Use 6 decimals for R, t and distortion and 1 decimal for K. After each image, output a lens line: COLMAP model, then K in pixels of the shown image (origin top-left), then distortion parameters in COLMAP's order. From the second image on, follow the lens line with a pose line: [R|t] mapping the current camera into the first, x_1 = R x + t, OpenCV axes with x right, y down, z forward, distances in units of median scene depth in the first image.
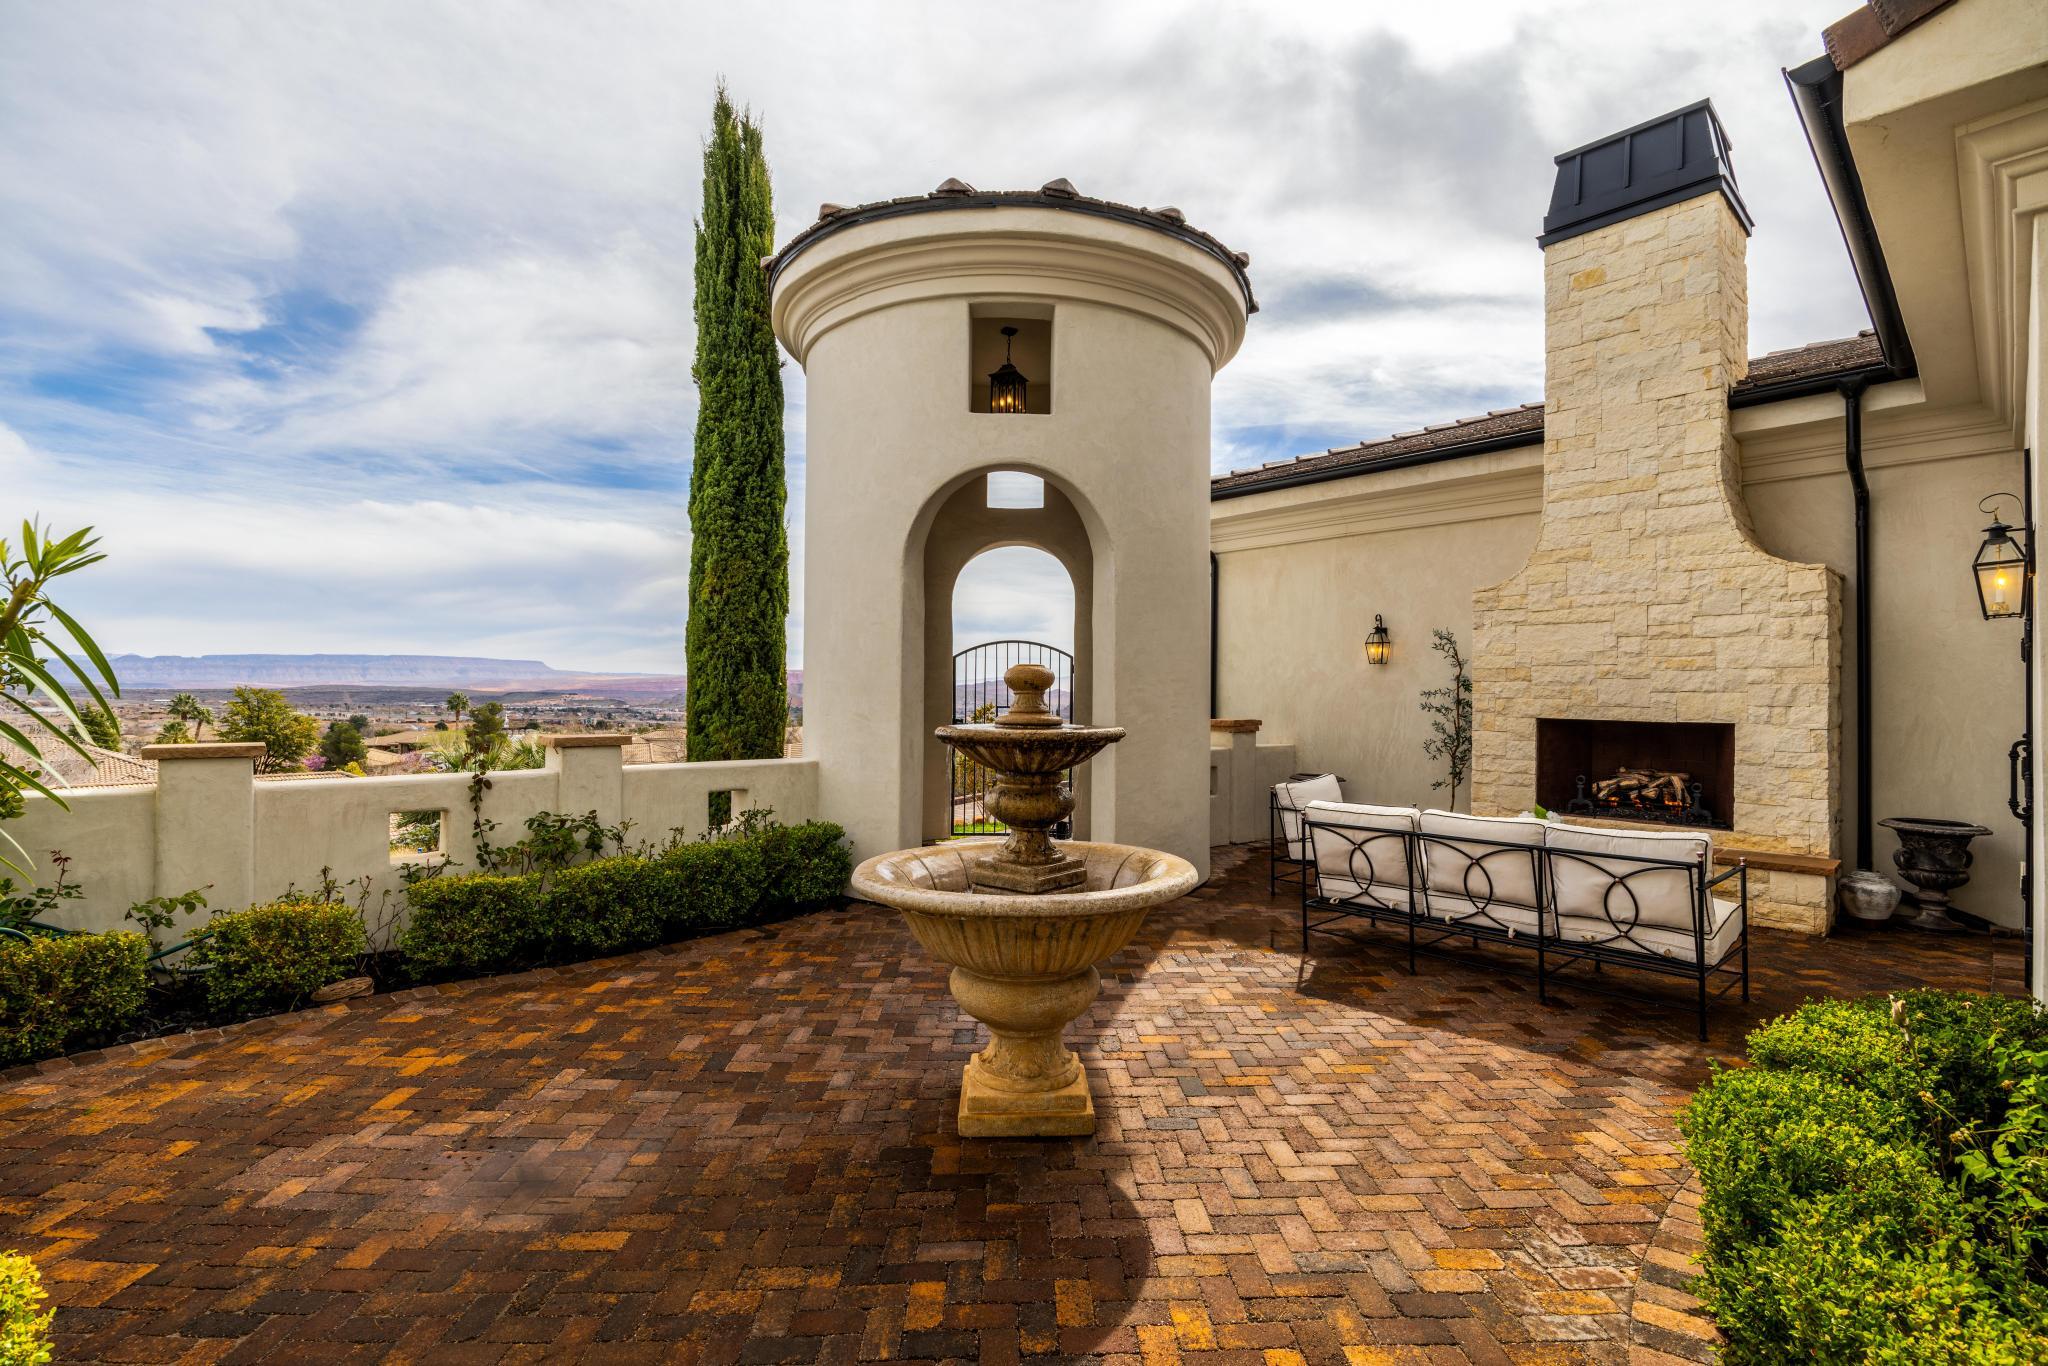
lens RADIAL K [[927.8, 0, 1023.9], [0, 927.8, 692.4], [0, 0, 1]] dist [-0.014507, 0.000479]
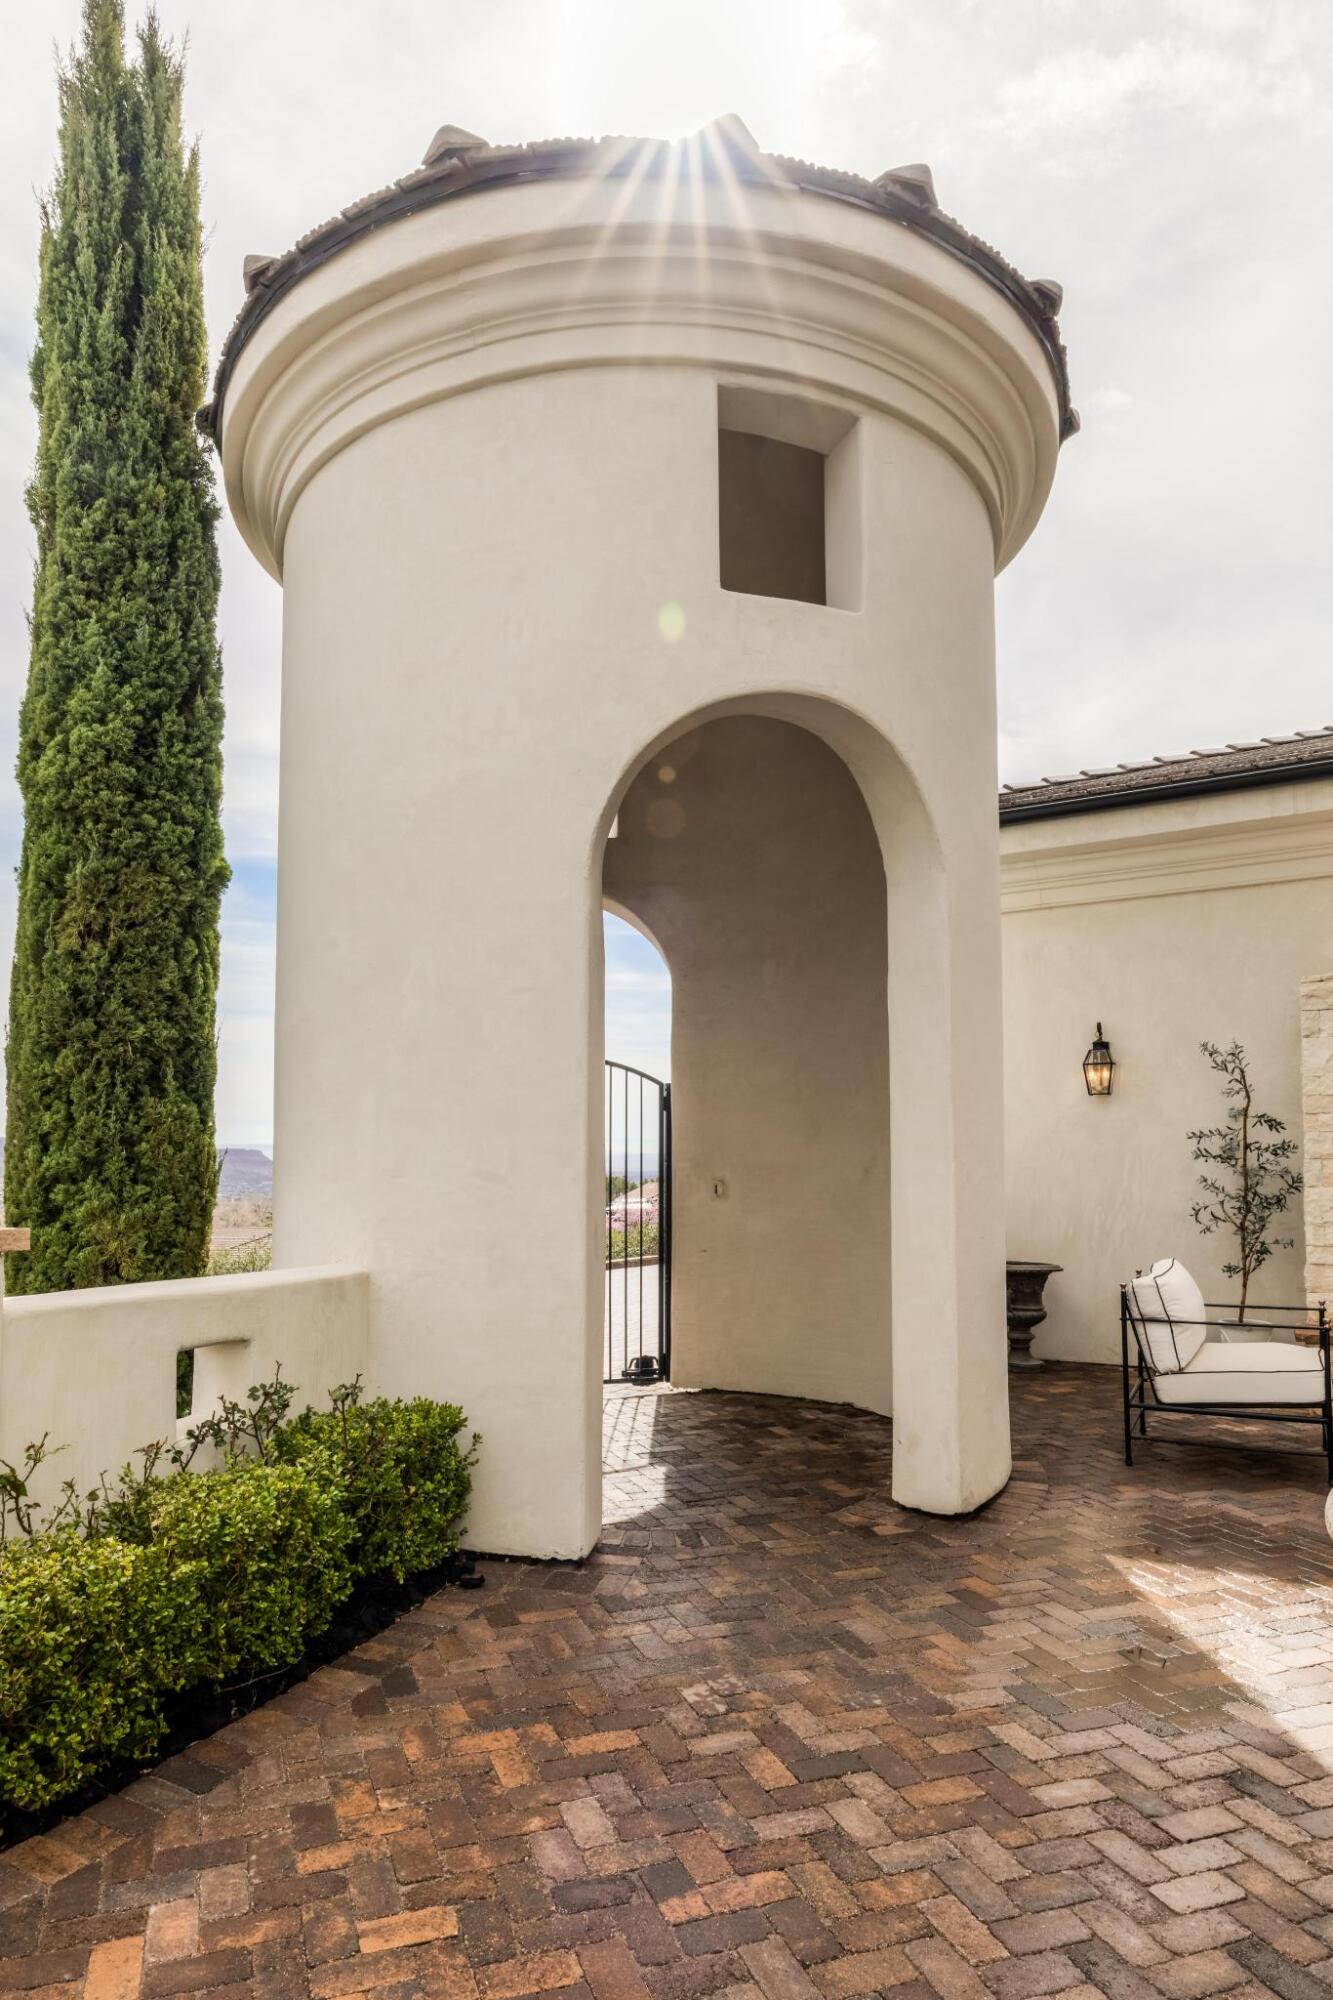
lens RADIAL K [[1317.9, 0, 820.2], [0, 1317.9, 1092.5], [0, 0, 1]] dist [-0.001618, -0.002390]
pose [[0.953929, -0.001637, 0.300029, -0.165256], [0.014938, 0.999004, -0.042044, 0.010128], [-0.299662, 0.044589, 0.953003, 0.208506]]
